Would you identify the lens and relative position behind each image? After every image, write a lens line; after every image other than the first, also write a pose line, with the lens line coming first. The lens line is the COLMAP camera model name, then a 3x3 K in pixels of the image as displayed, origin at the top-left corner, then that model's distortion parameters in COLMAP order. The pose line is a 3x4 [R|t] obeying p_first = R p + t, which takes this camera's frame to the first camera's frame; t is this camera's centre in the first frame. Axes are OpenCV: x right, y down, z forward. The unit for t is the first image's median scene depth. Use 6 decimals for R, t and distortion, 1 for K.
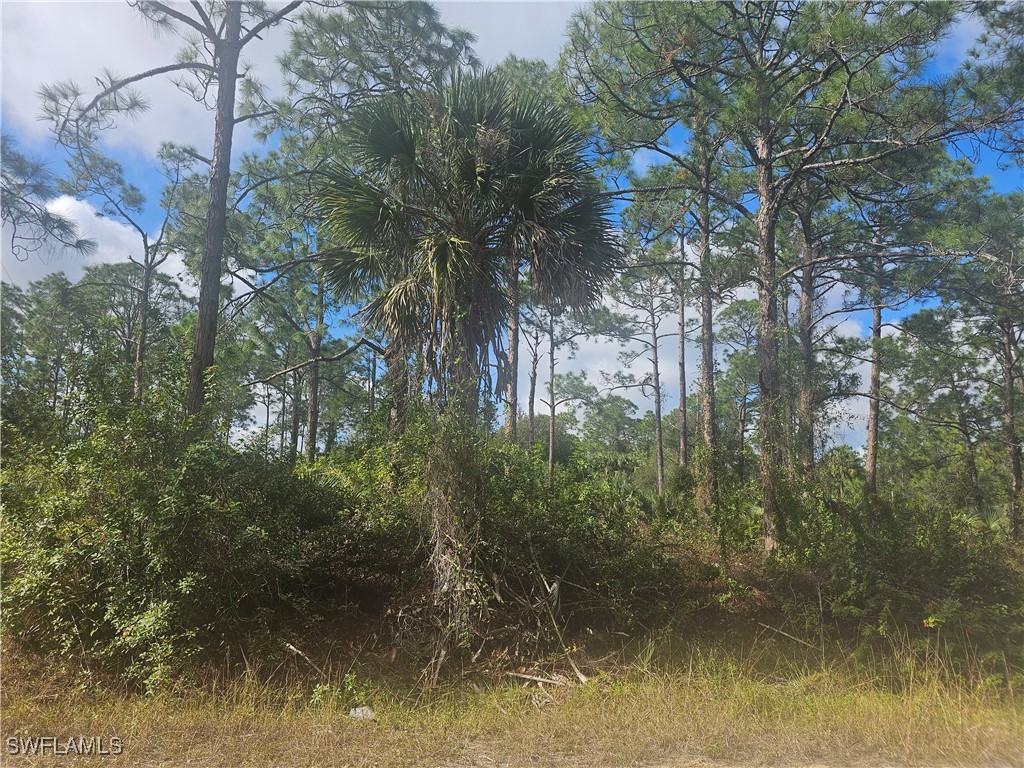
lens RADIAL K [[687.9, 0, 511.3], [0, 687.9, 383.0], [0, 0, 1]] dist [-0.001652, -0.001080]
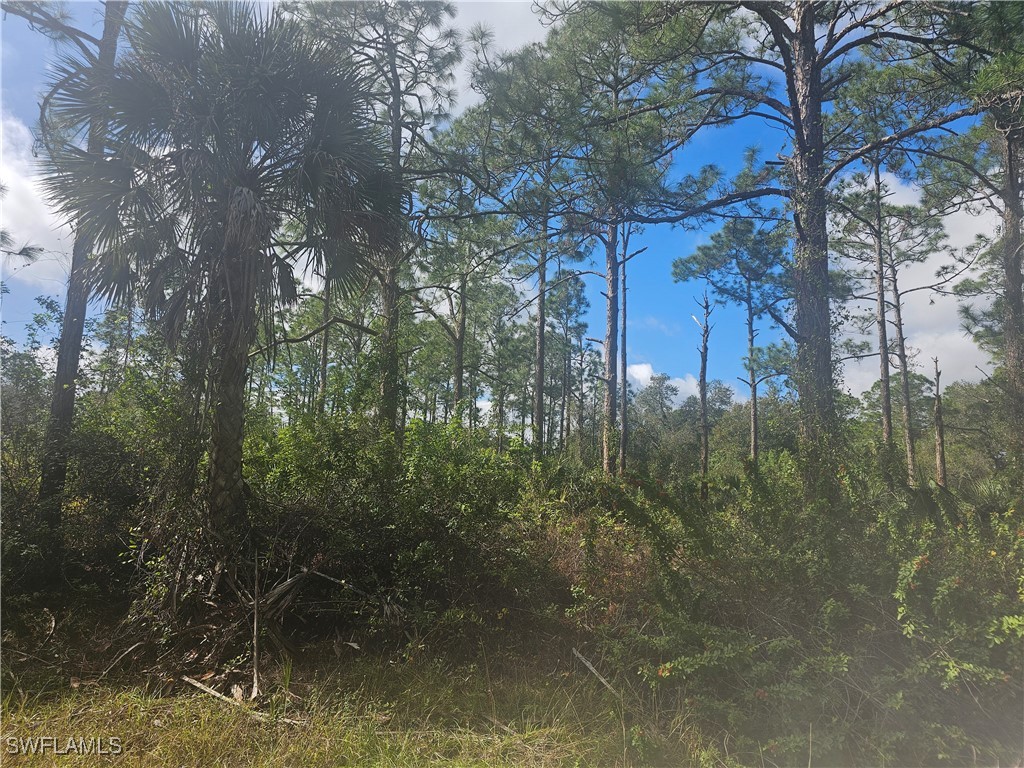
lens RADIAL K [[687.9, 0, 511.9], [0, 687.9, 386.1], [0, 0, 1]] dist [-0.001652, -0.001080]
pose [[0.904106, -0.043182, -0.425121, 0.152543], [0.051303, 0.998654, 0.007667, 0.012997], [0.424217, -0.028741, 0.905104, 0.083110]]
